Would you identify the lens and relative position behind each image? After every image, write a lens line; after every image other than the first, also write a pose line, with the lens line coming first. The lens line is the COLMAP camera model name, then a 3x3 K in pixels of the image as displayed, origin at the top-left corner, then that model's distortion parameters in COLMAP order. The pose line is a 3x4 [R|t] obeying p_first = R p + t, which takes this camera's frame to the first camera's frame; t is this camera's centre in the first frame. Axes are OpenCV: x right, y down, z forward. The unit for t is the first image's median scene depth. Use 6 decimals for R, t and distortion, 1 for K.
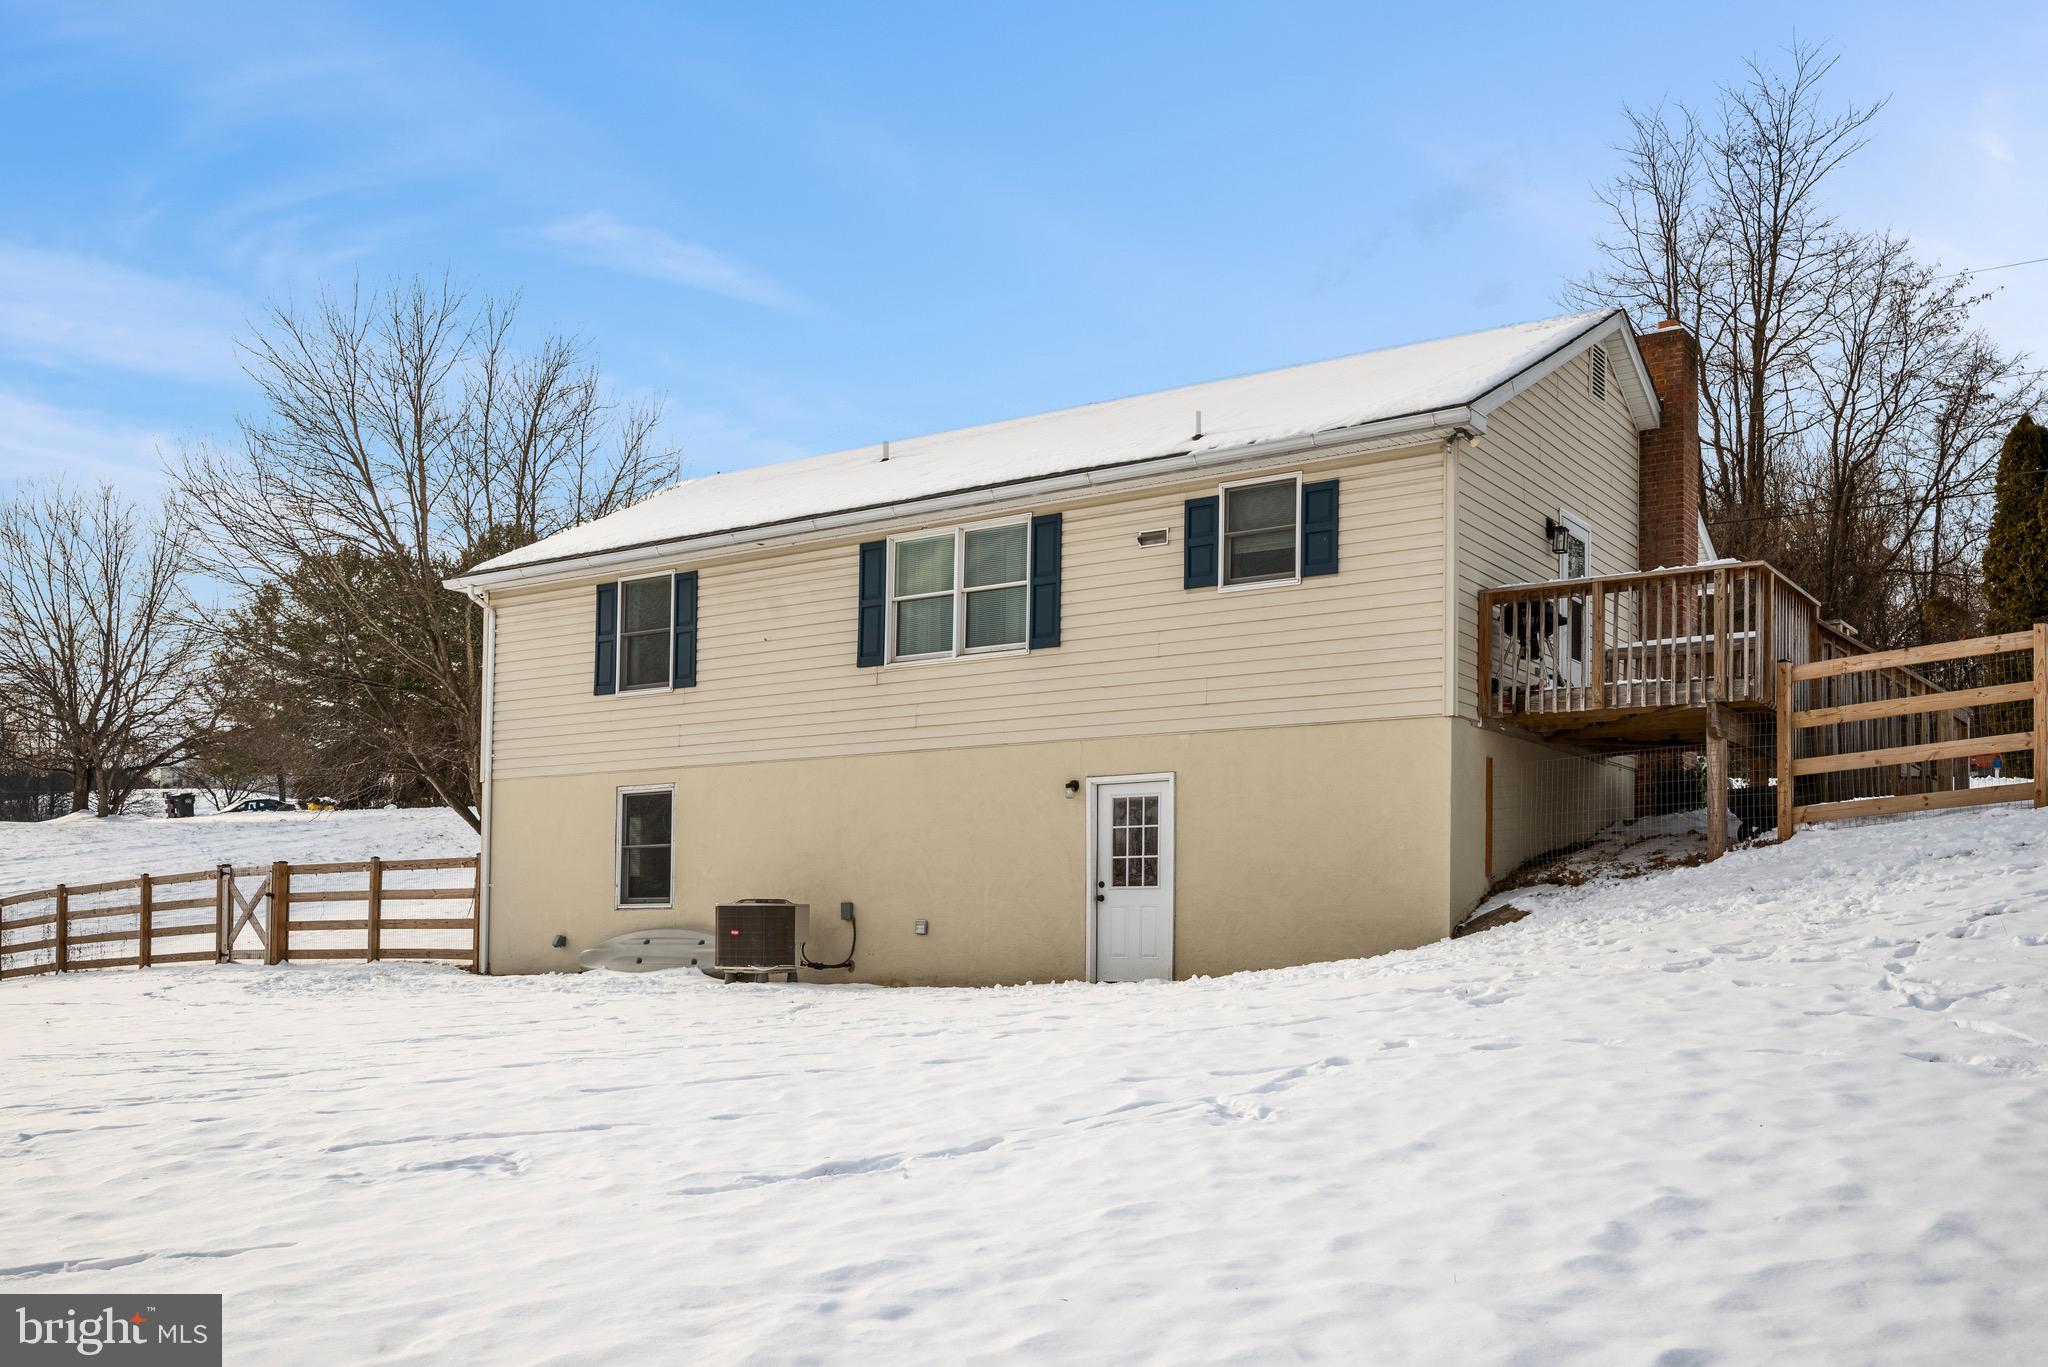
lens RADIAL K [[1786.9, 0, 948.6], [0, 1786.9, 684.0], [0, 0, 1]] dist [0.005539, 0.002491]
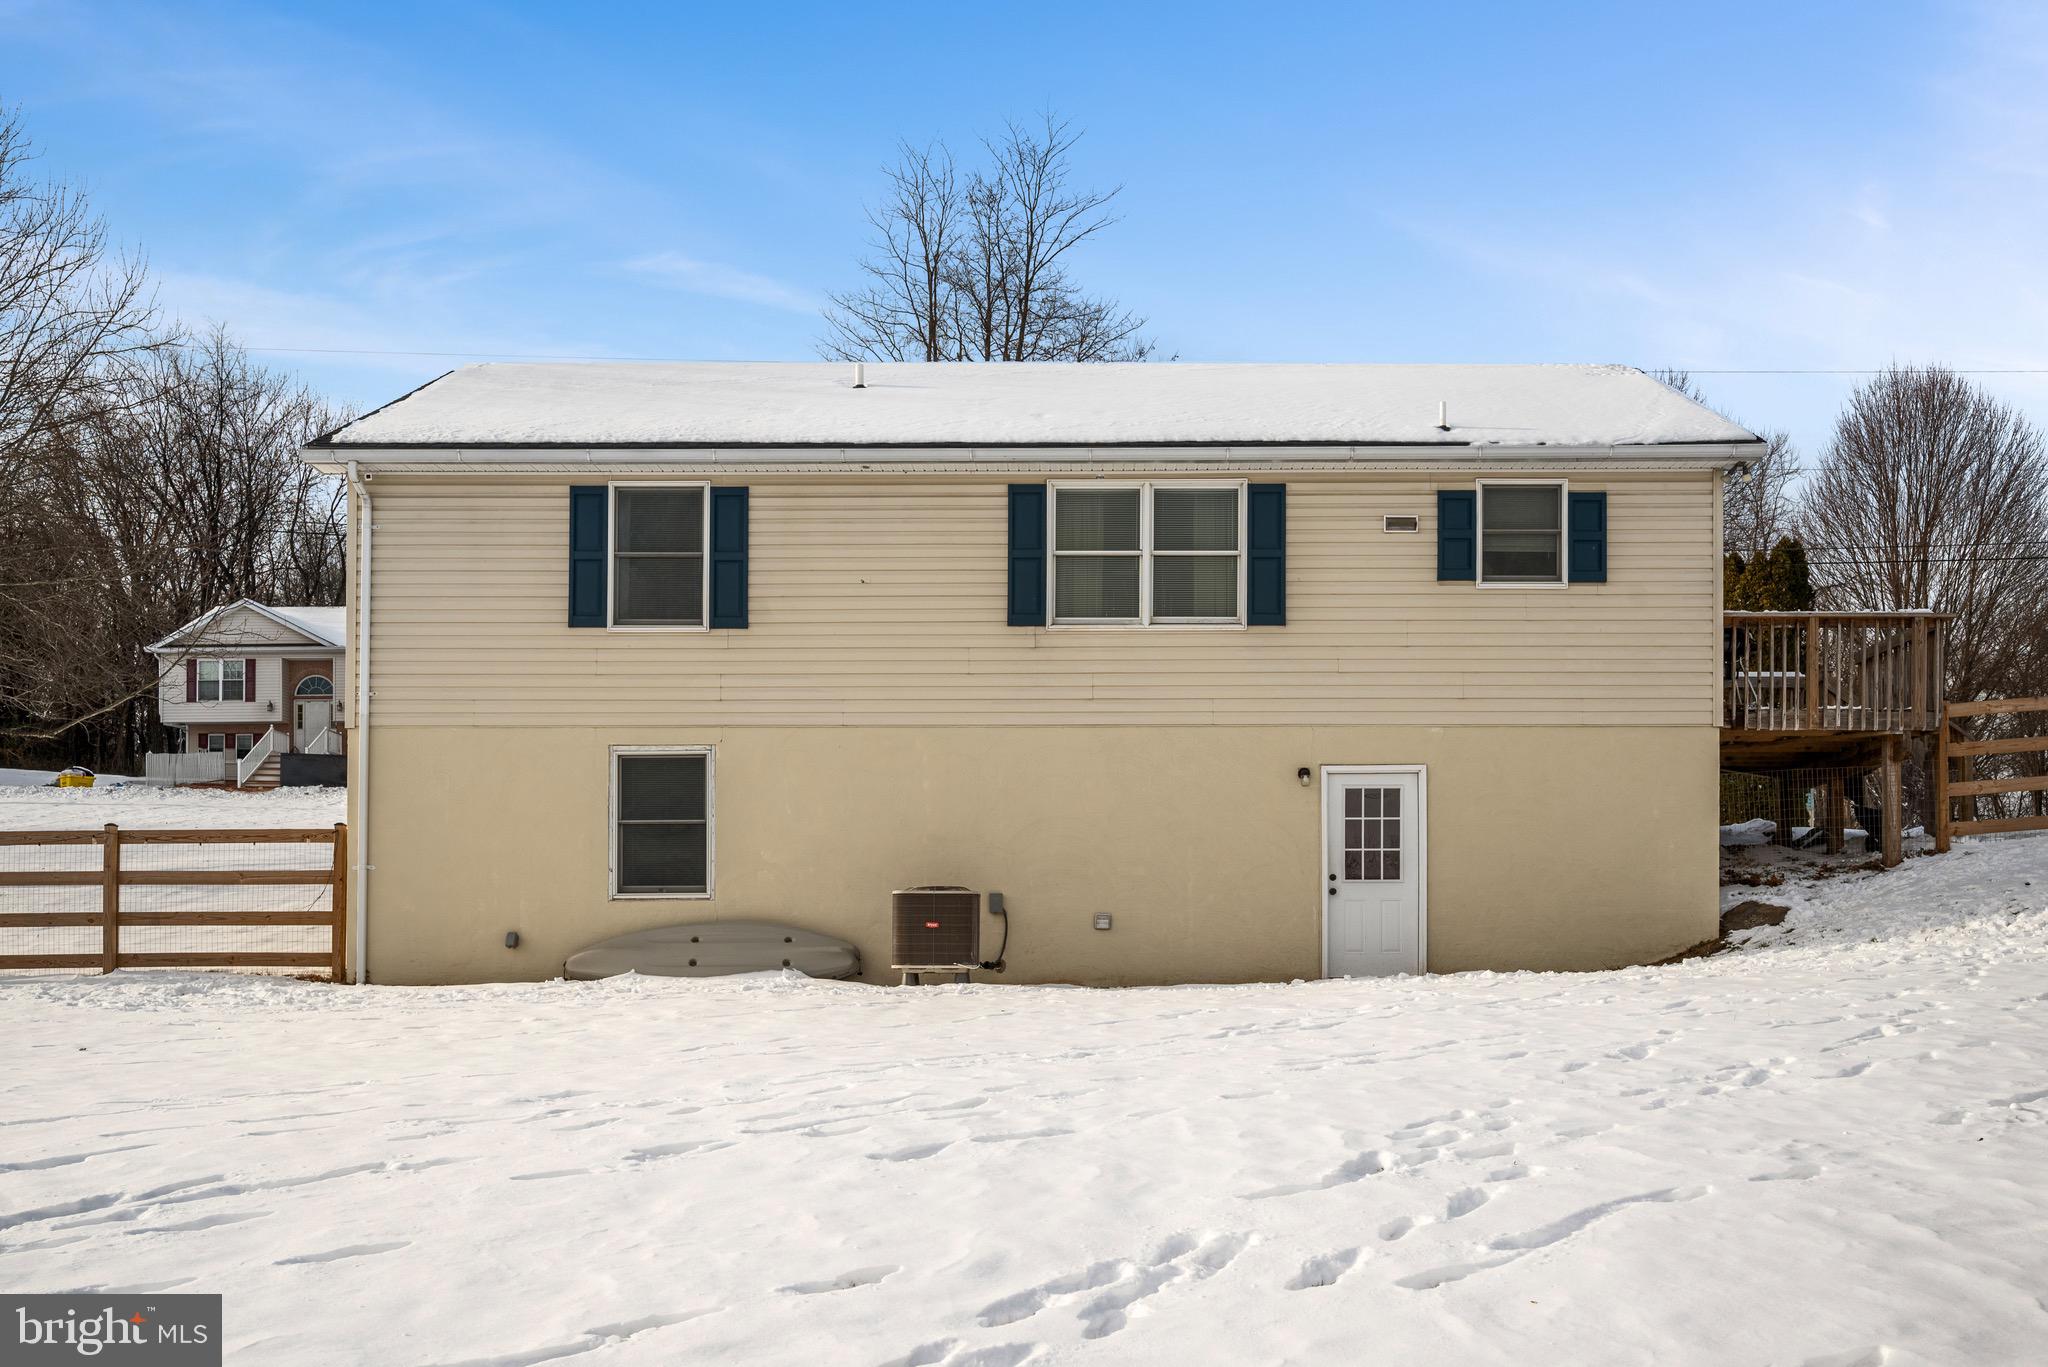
lens RADIAL K [[1848.3, 0, 1024.9], [0, 1848.3, 793.2], [0, 0, 1]] dist [-0.000419, 0.001411]
pose [[0.822030, 0.050262, 0.567222, -0.596628], [-0.076029, 0.996866, 0.021849, 0.055966], [-0.564346, -0.061086, 0.823275, 0.267570]]
